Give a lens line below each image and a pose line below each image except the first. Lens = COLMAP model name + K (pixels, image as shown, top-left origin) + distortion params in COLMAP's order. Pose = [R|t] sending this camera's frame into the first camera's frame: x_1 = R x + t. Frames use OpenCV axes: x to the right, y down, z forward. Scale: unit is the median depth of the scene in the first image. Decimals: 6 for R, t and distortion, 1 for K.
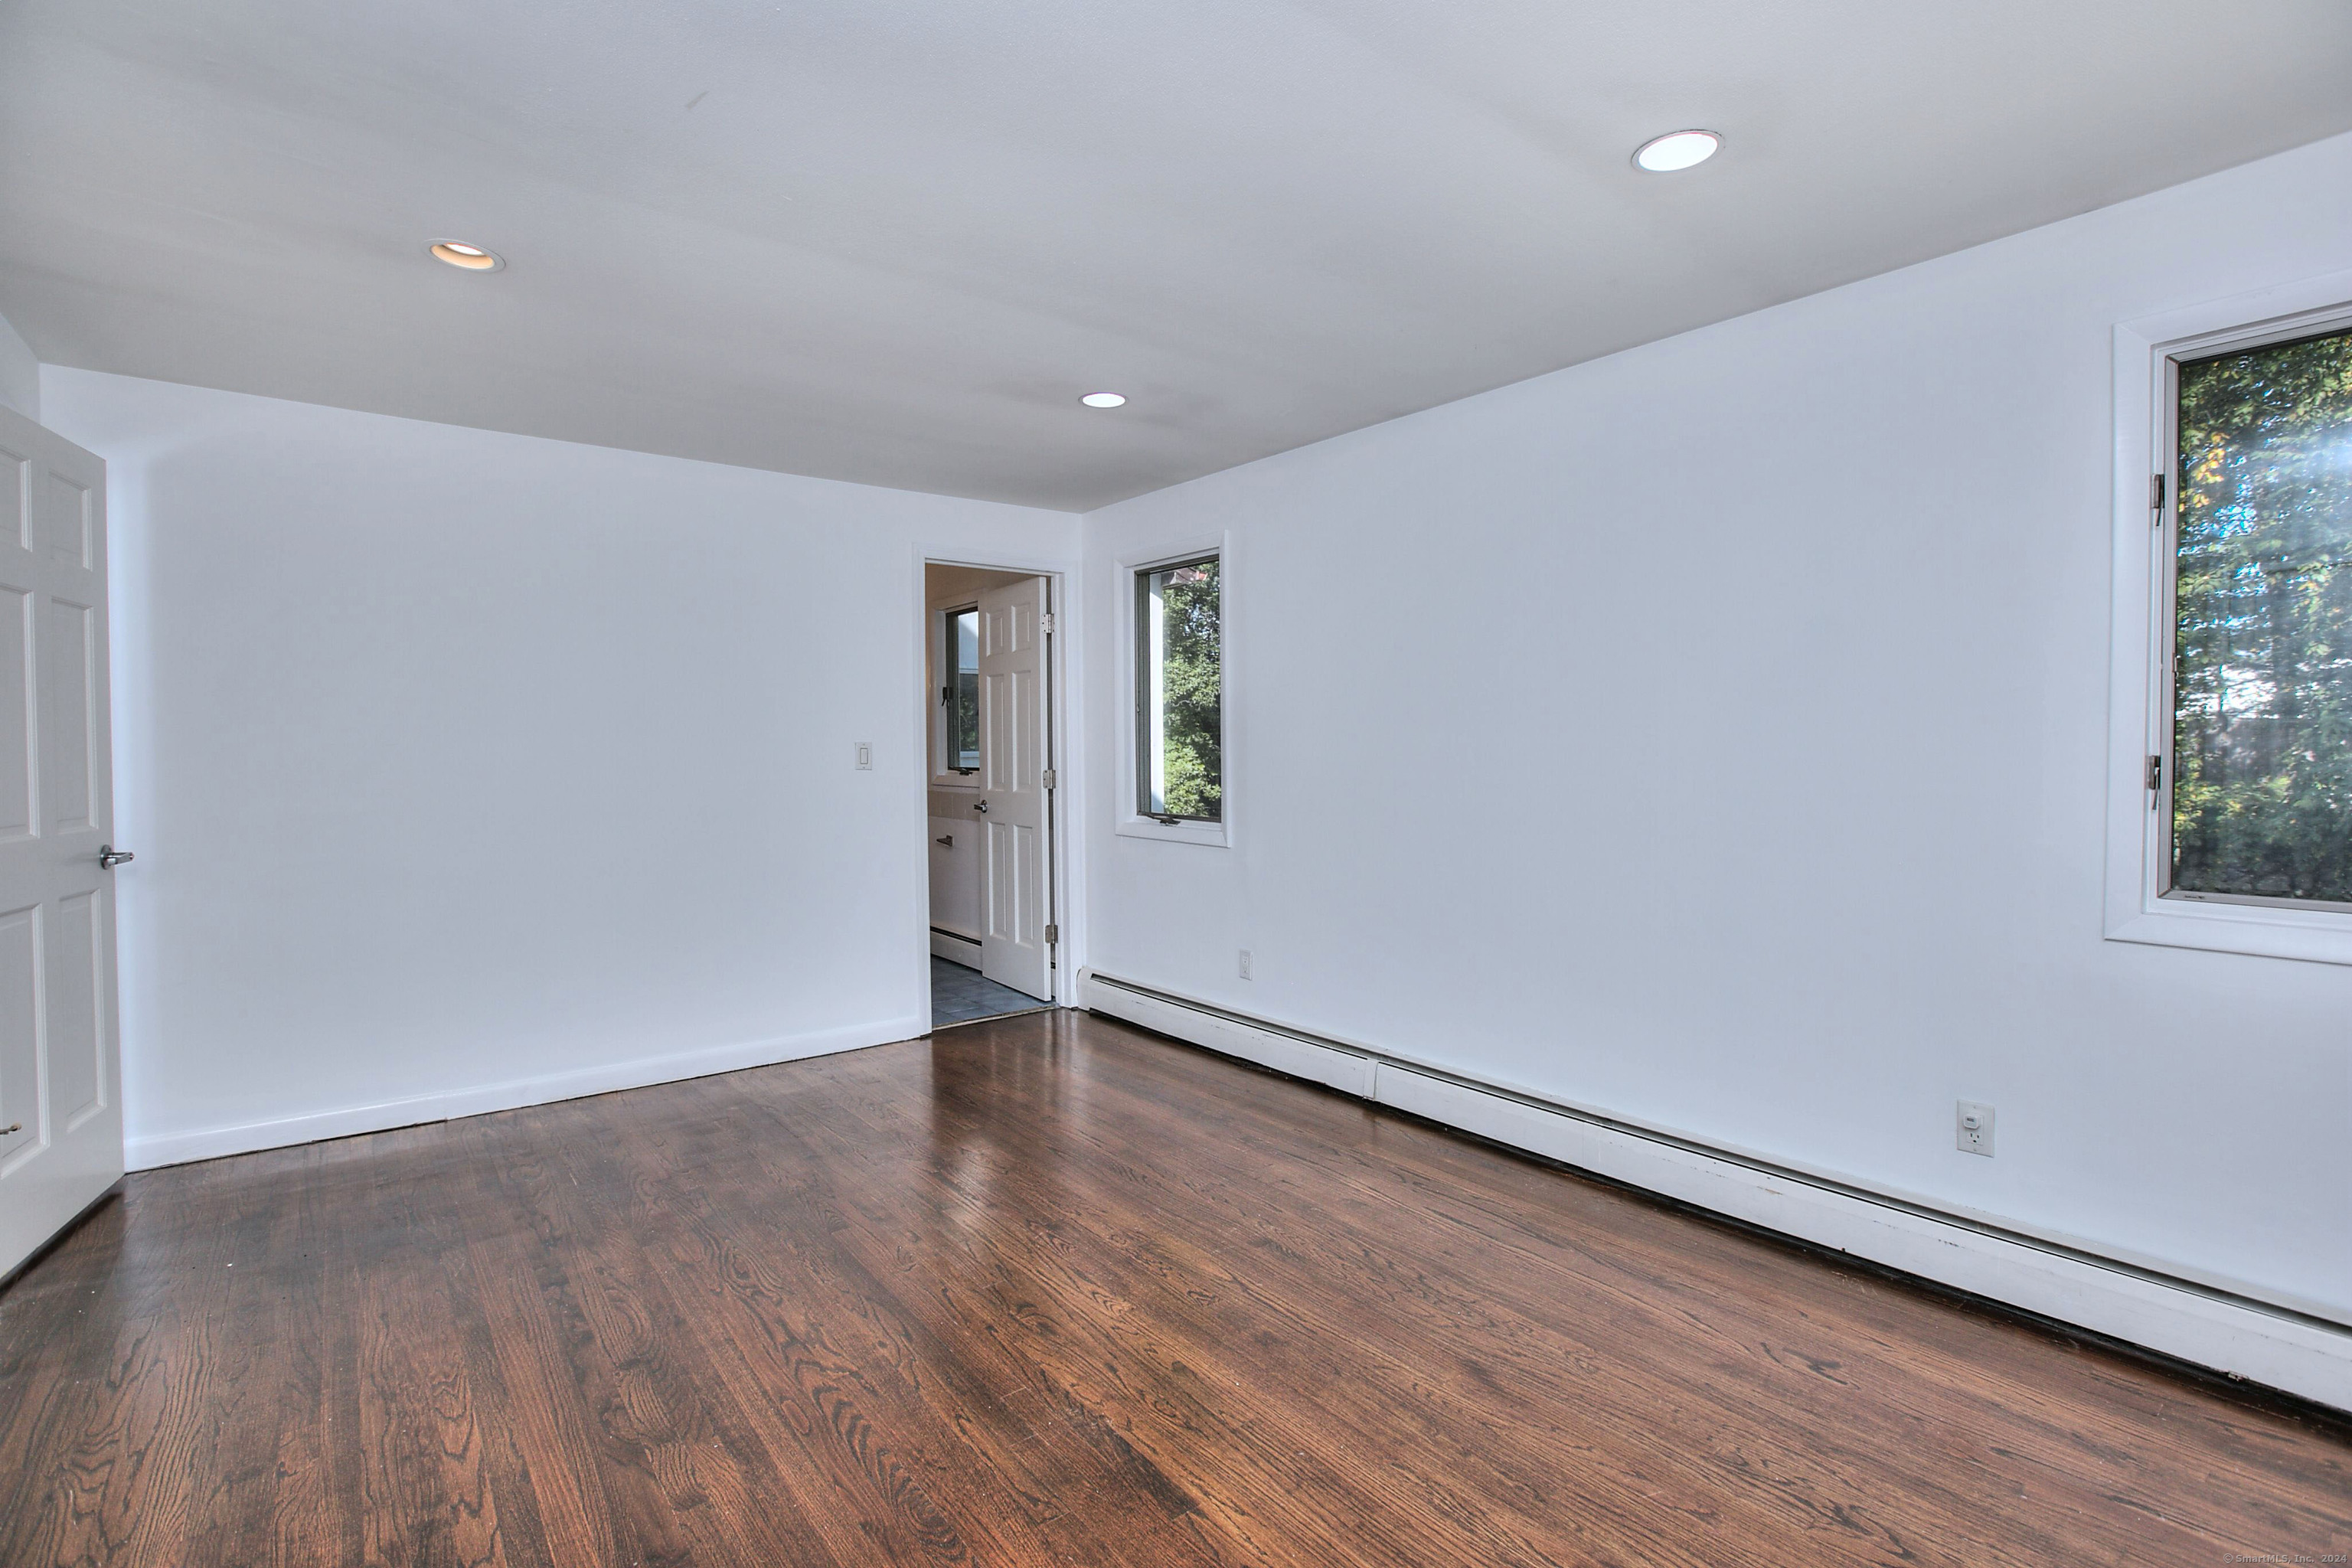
lens RADIAL K [[1067.6, 0, 1169.8], [0, 1067.6, 769.7], [0, 0, 1]] dist [-0.043425, 0.005934]
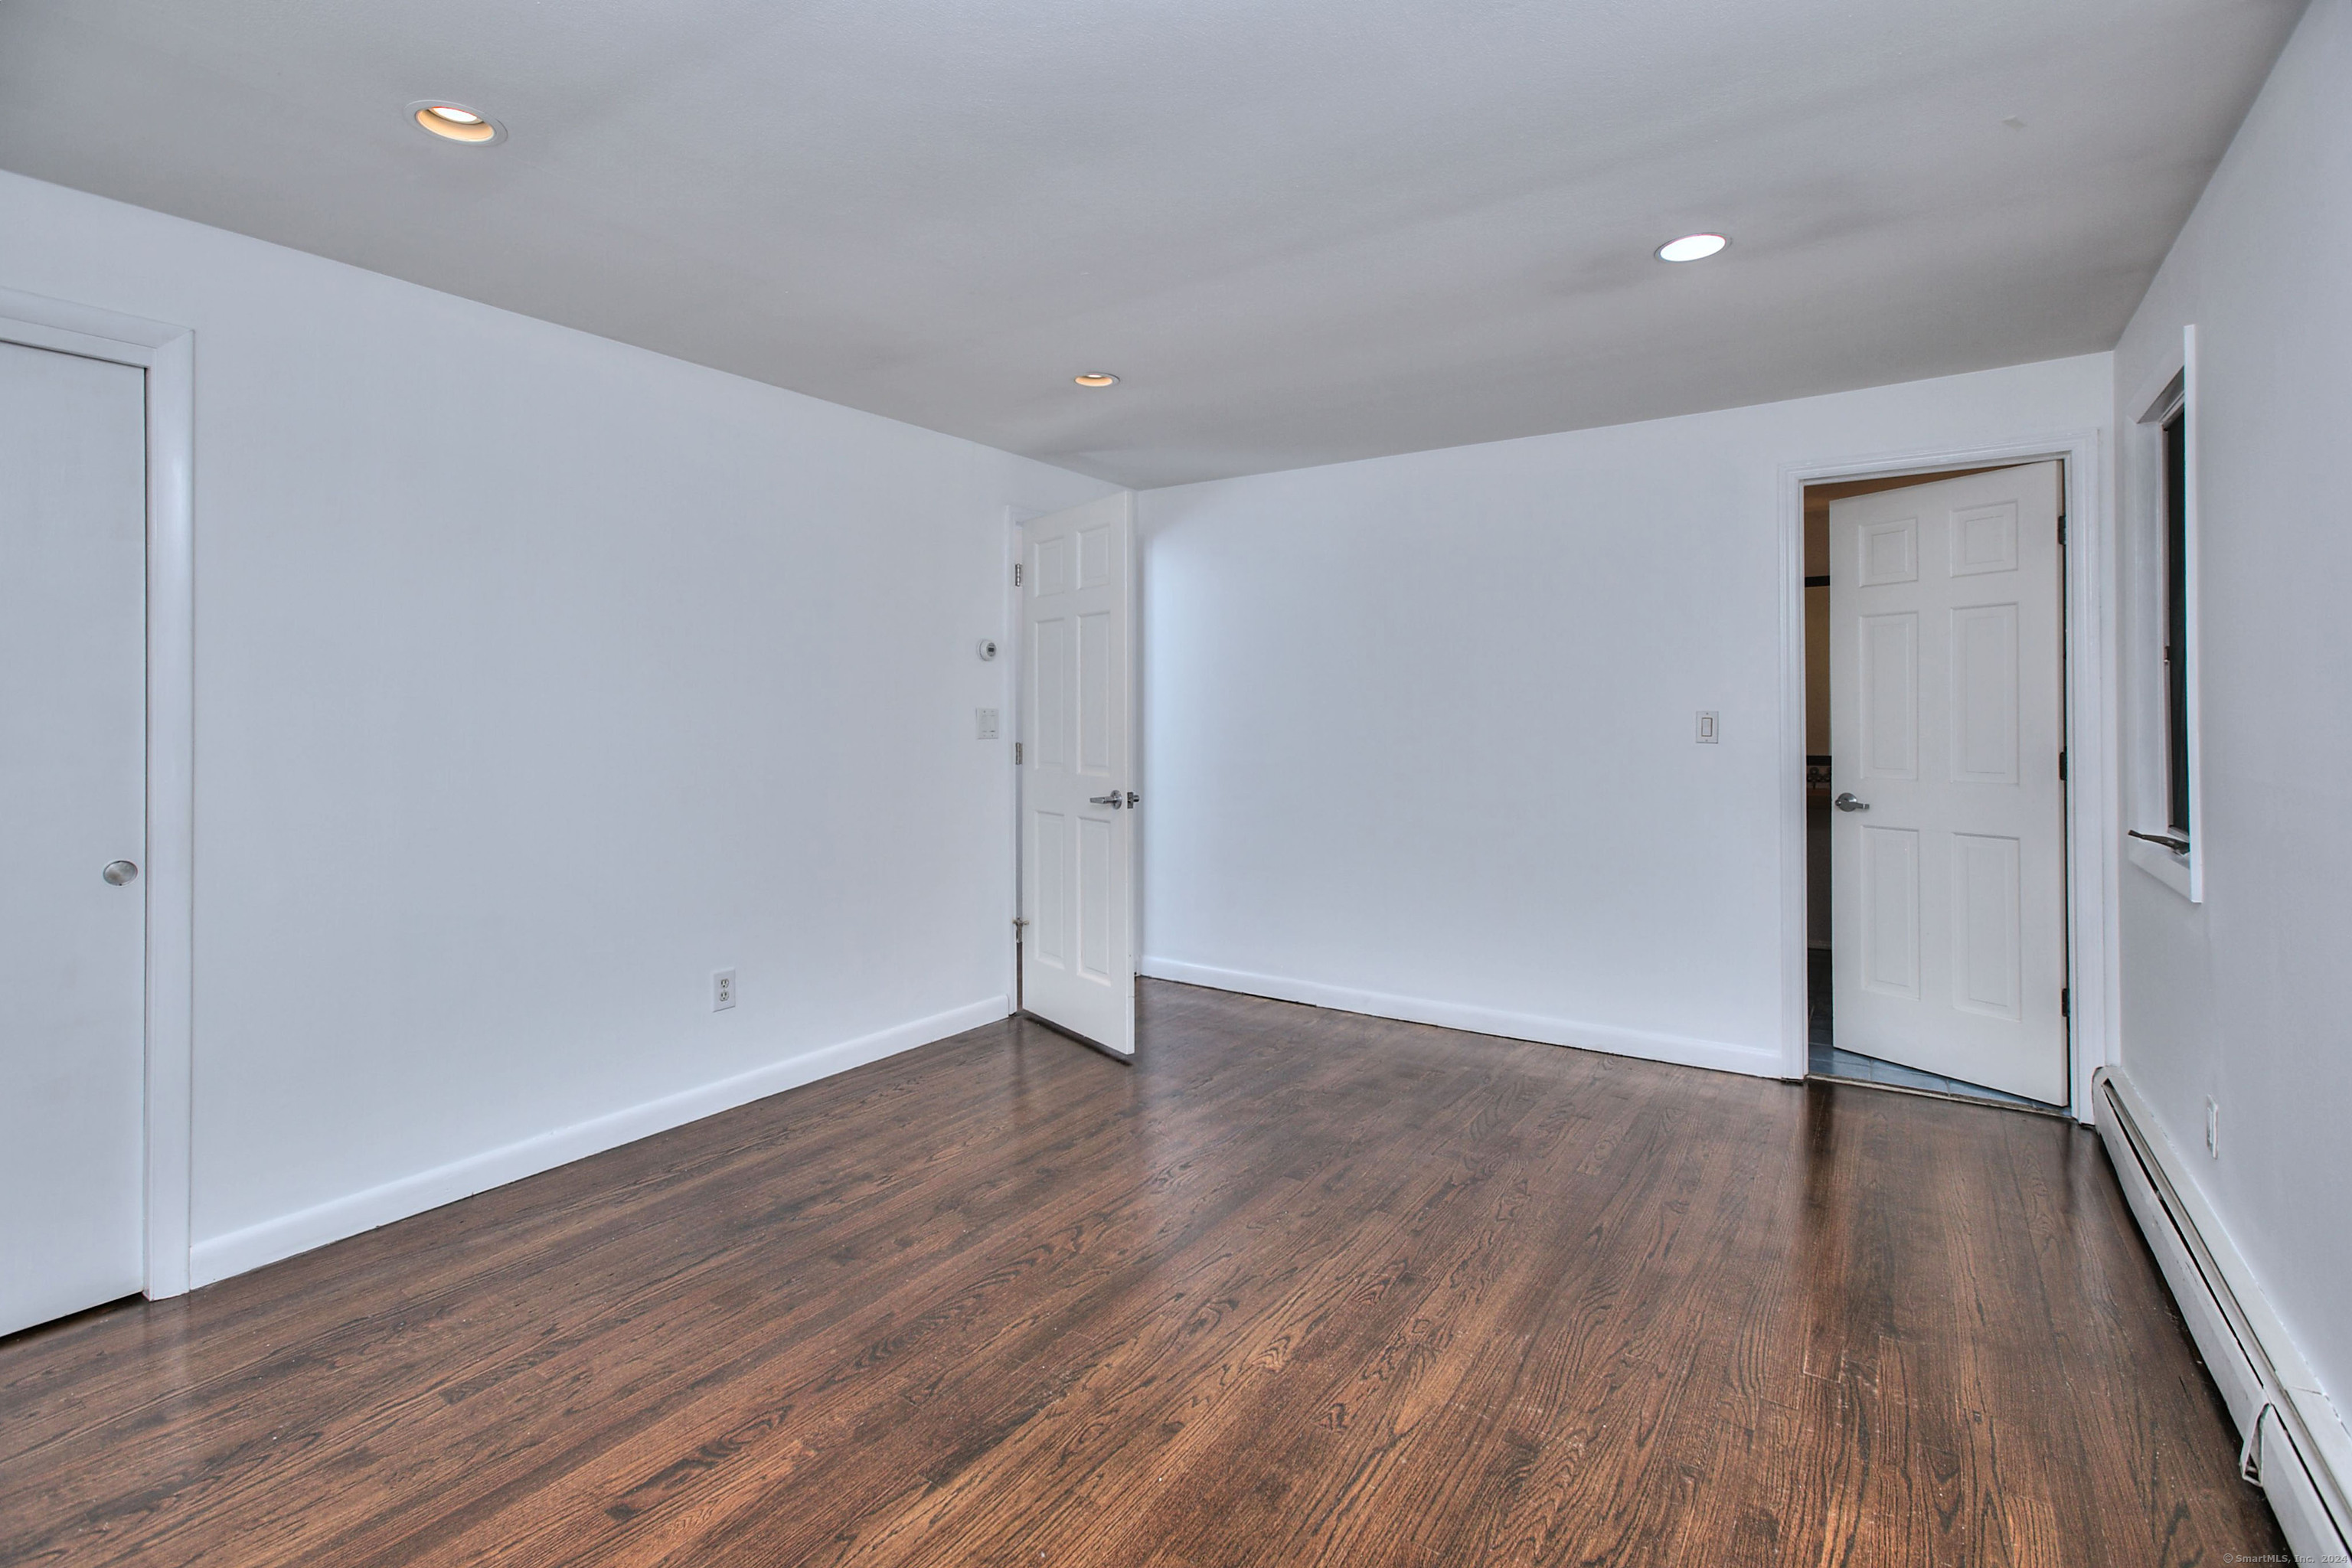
lens RADIAL K [[1067.6, 0, 1185.9], [0, 1067.6, 711.3], [0, 0, 1]] dist [-0.043425, 0.005934]
pose [[0.303188, -0.006527, -0.952908, 0.764619], [-0.021349, 0.999679, -0.013640, -0.005406], [0.952692, 0.024479, 0.302951, 0.679003]]
